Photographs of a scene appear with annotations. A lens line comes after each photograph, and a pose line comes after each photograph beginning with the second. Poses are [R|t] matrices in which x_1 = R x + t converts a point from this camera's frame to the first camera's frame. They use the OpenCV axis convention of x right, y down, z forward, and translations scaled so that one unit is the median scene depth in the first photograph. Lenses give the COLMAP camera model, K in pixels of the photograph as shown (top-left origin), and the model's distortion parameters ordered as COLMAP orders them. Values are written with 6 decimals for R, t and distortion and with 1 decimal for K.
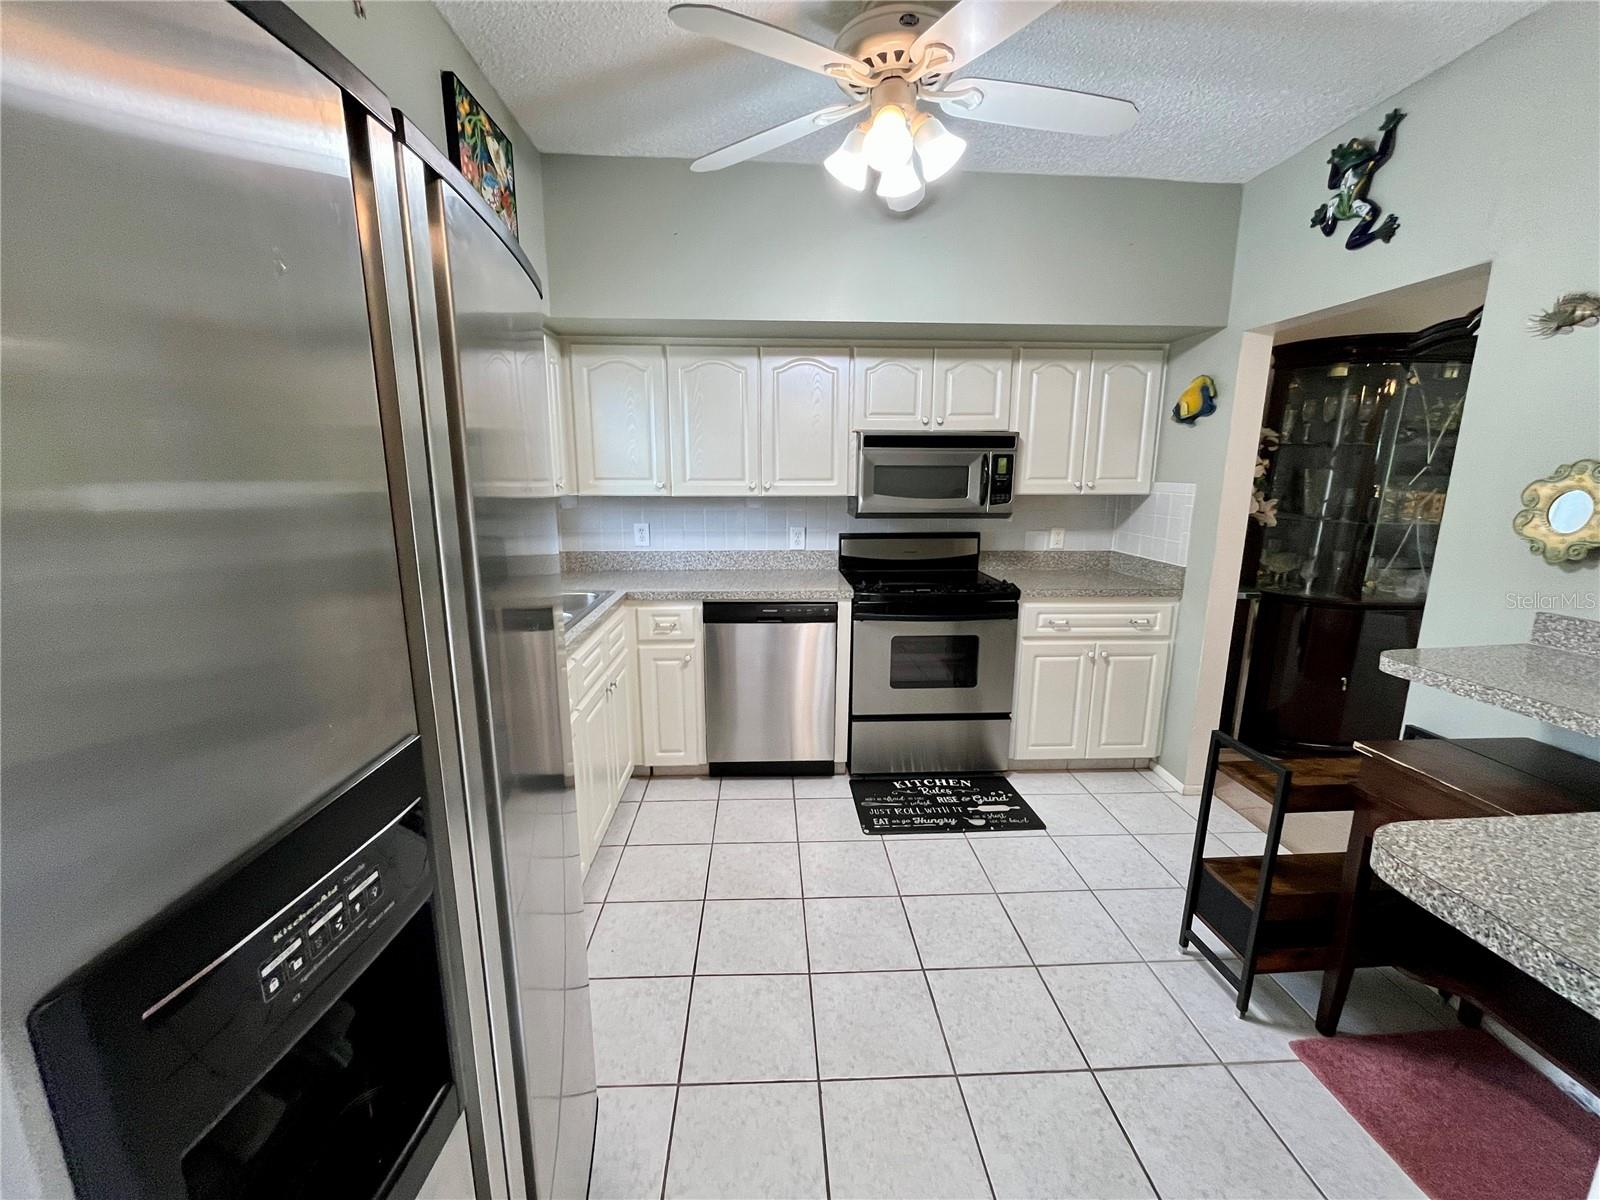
lens RADIAL K [[647.5, 0, 799.5], [0, 647.5, 599.4], [0, 0, 1]] dist [-0.003904, -0.000735]
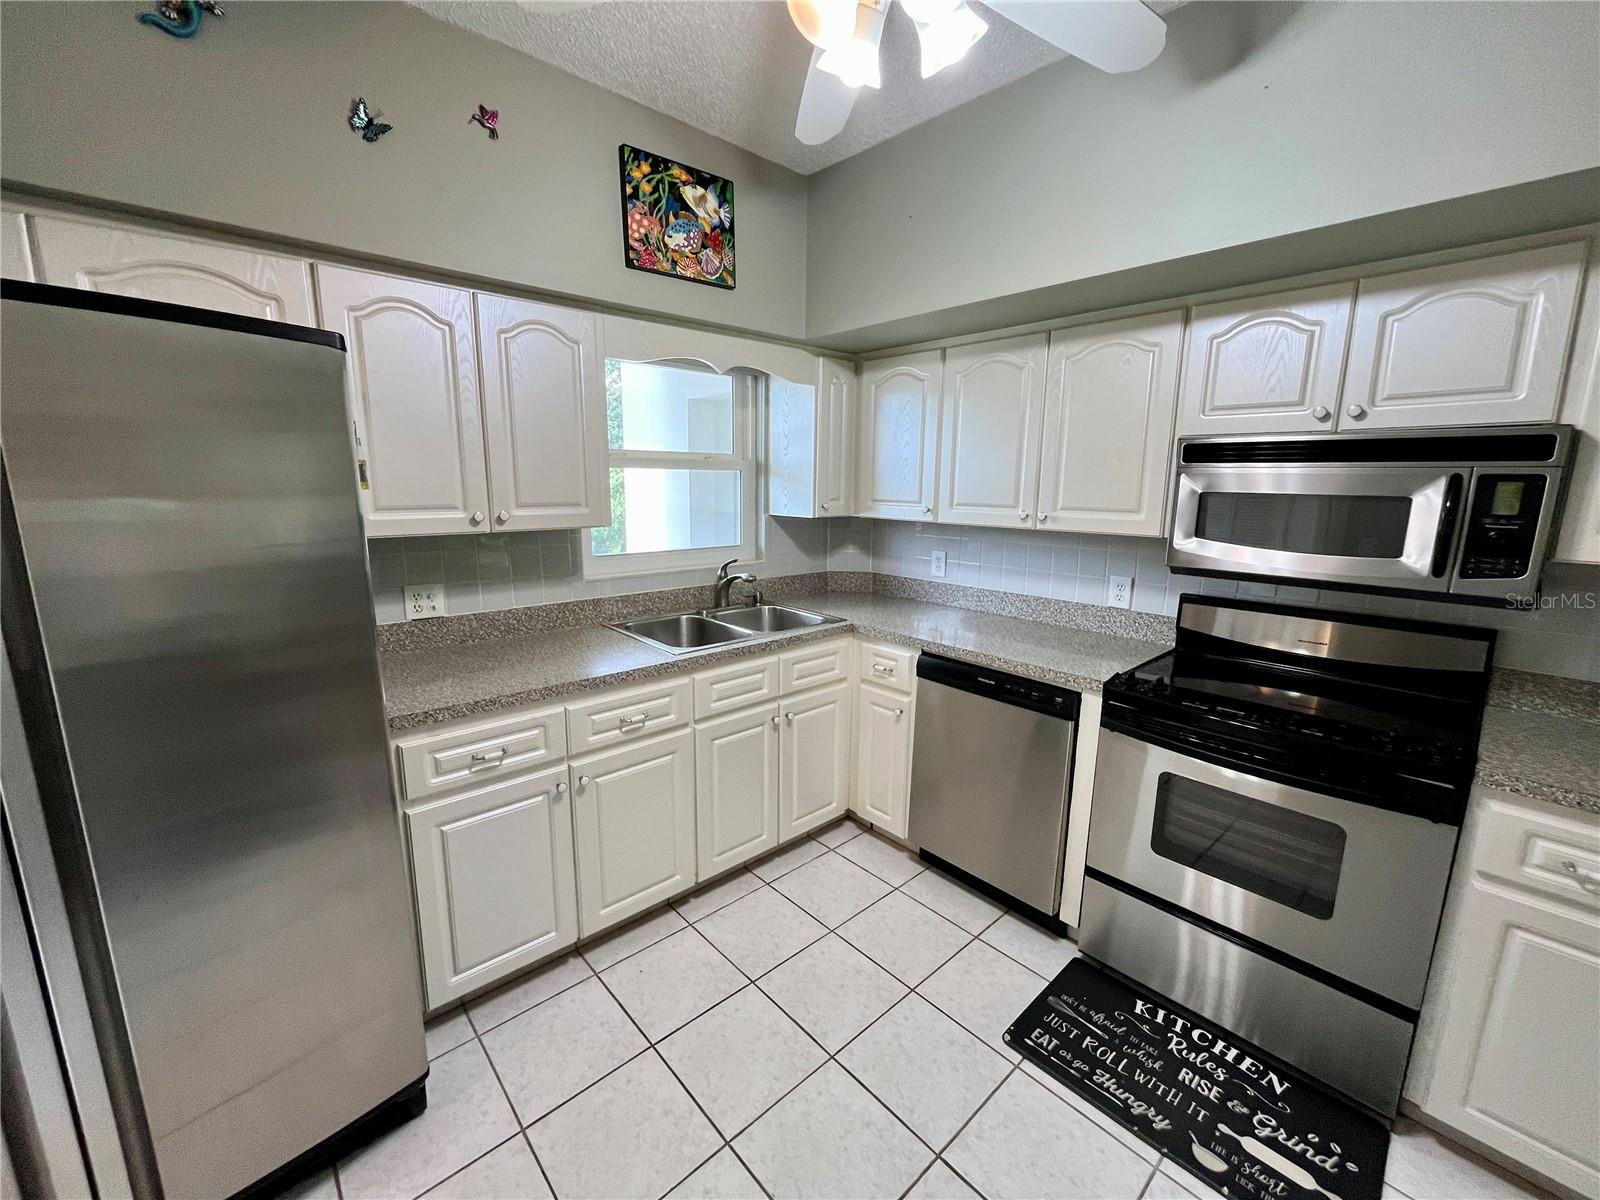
lens RADIAL K [[647.5, 0, 798.3], [0, 647.5, 599.2], [0, 0, 1]] dist [-0.003904, -0.000735]
pose [[0.629221, 0.146189, -0.763355, 0.365358], [-0.161942, 0.985255, 0.055199, -0.079502], [0.760169, 0.088887, 0.643617, 0.325685]]
